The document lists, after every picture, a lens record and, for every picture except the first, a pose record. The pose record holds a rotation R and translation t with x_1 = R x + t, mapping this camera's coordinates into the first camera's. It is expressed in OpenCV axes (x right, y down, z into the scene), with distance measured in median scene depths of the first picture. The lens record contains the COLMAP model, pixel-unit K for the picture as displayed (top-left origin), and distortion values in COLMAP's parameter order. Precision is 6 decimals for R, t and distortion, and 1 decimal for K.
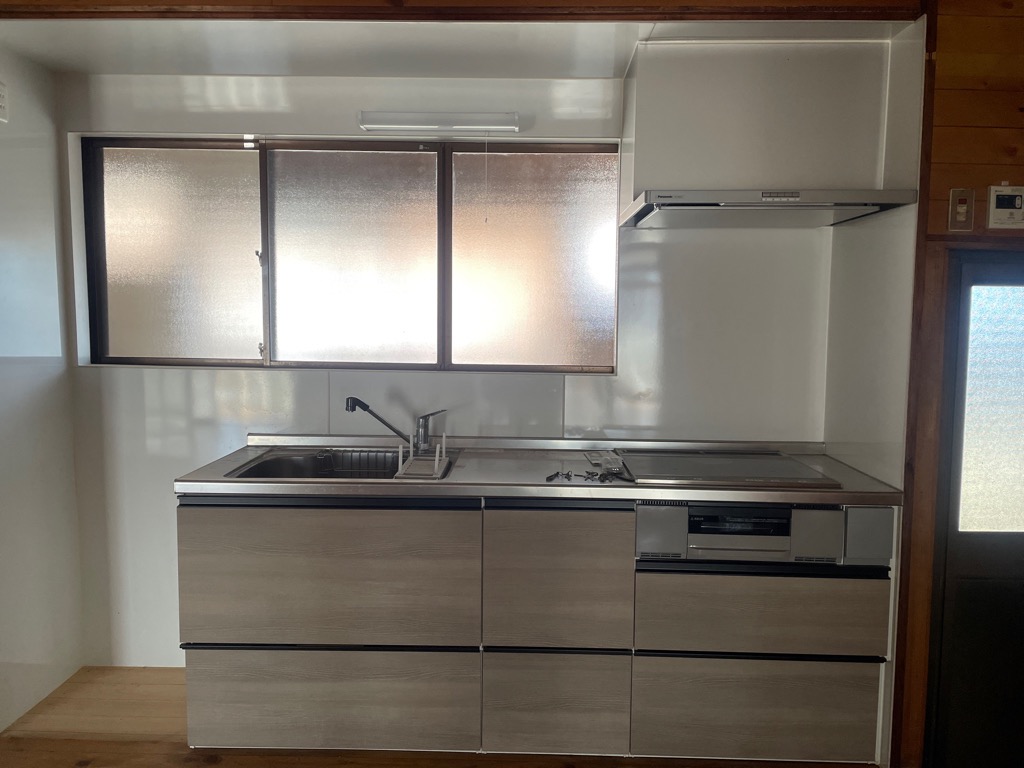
lens RADIAL K [[772.9, 0, 512.0], [0, 772.9, 384.0], [0, 0, 1]] dist [0.068254, -0.073822]
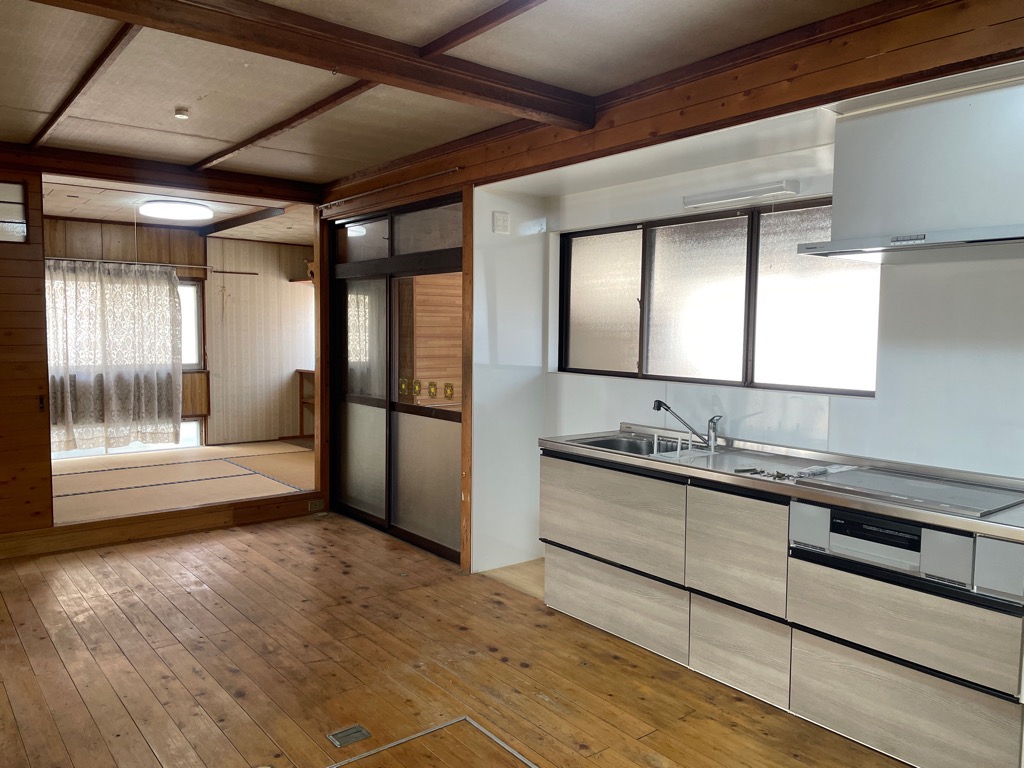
lens RADIAL K [[772.9, 0, 512.0], [0, 772.9, 384.0], [0, 0, 1]] dist [0.068254, -0.073822]
pose [[0.641237, 0.050034, -0.765710, 0.745894], [-0.073082, 0.997318, 0.003966, 0.000834], [0.763855, 0.053416, 0.643173, -0.120282]]
